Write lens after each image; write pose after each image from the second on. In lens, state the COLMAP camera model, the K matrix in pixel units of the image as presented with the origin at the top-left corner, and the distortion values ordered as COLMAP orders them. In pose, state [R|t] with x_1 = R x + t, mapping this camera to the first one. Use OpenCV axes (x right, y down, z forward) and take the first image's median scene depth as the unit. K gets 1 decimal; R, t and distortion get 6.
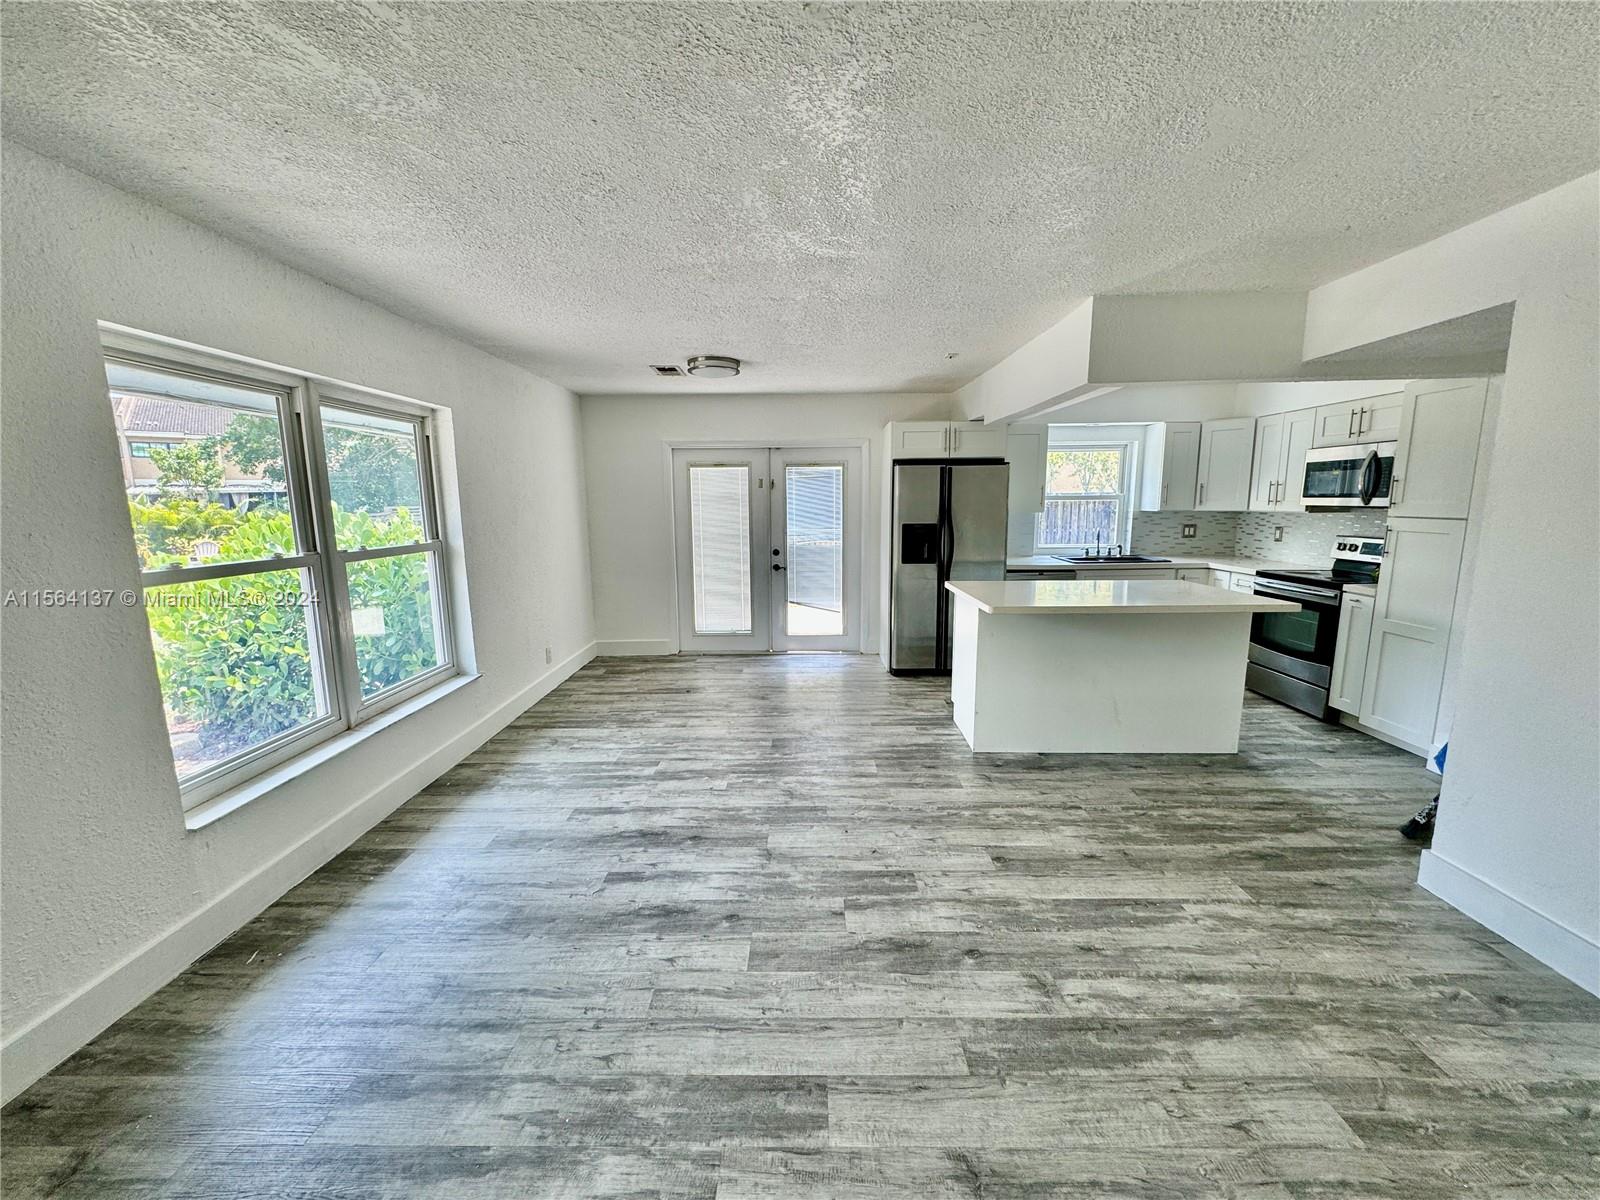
lens RADIAL K [[638.4, 0, 801.7], [0, 638.4, 603.5], [0, 0, 1]] dist [-0.000440, -0.000233]
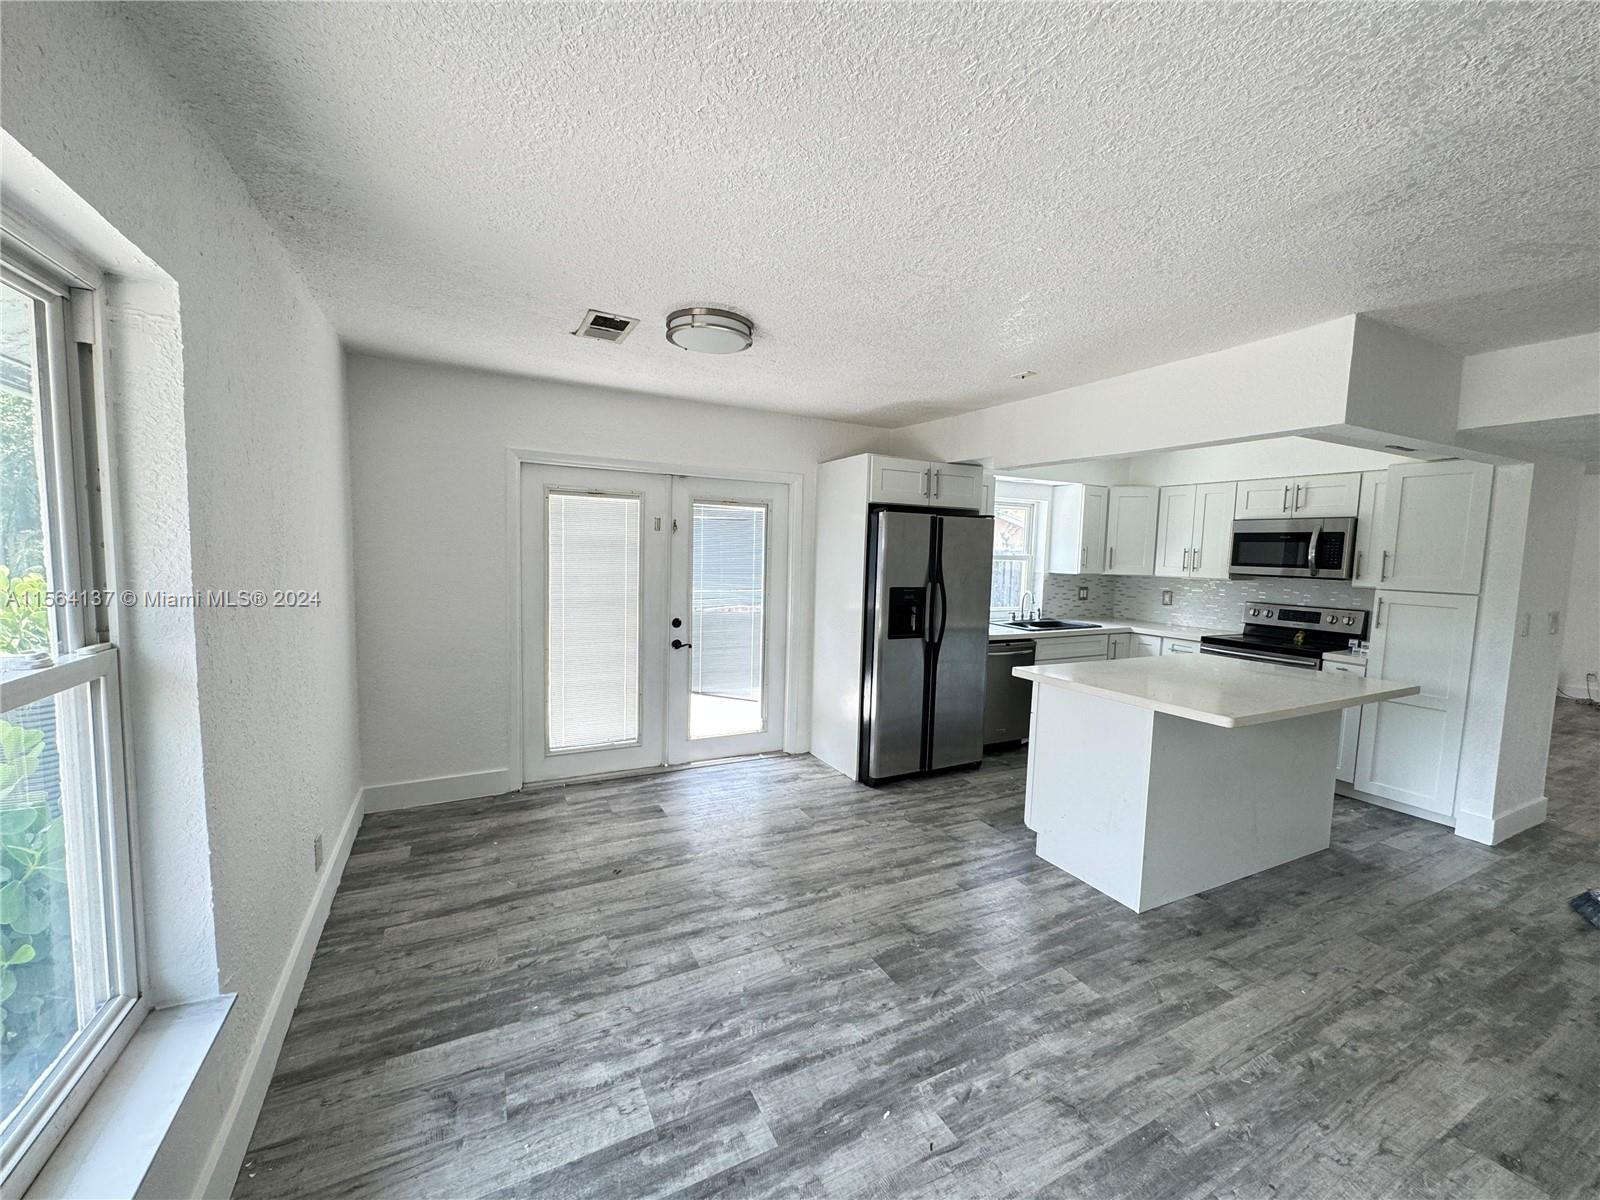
lens RADIAL K [[638.4, 0, 805.8], [0, 638.4, 603.5], [0, 0, 1]] dist [-0.000440, -0.000233]
pose [[0.882598, -0.006365, 0.470086, -0.300823], [0.040135, 0.997278, -0.061852, -0.064718], [-0.468413, 0.073457, 0.880451, 0.390893]]
